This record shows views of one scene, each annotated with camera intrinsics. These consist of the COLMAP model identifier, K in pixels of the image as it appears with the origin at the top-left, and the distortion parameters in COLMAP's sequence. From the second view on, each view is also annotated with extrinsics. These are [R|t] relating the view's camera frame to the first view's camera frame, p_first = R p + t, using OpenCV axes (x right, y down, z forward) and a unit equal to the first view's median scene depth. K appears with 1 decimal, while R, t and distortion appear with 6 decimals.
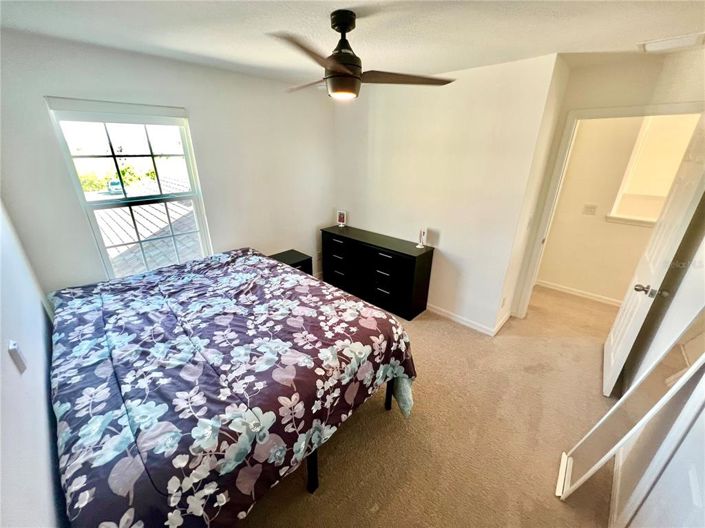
lens RADIAL K [[284.2, 0, 350.3], [0, 284.2, 262.5], [0, 0, 1]] dist [-0.002040, 0.000034]
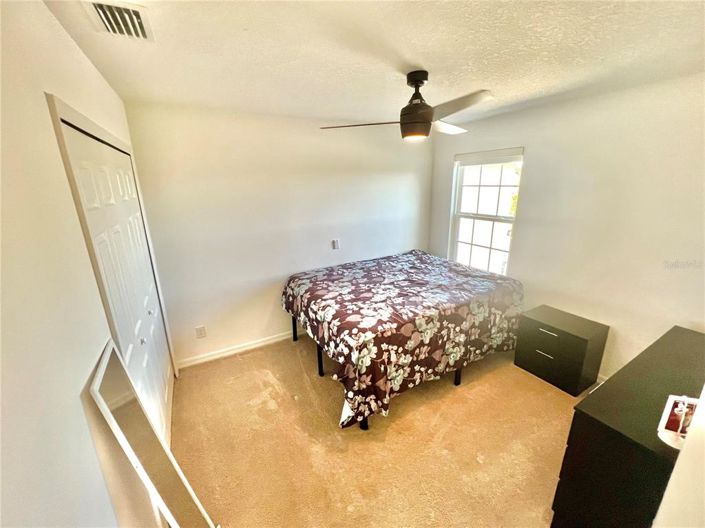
lens RADIAL K [[282.7, 0, 352.5], [0, 282.7, 262.7], [0, 0, 1]] dist [0.003583, 0.000336]
pose [[-0.273611, 0.266500, -0.924183, 0.994030], [-0.344242, 0.870070, 0.352811, -0.375946], [0.898128, 0.414676, -0.146320, 0.924991]]
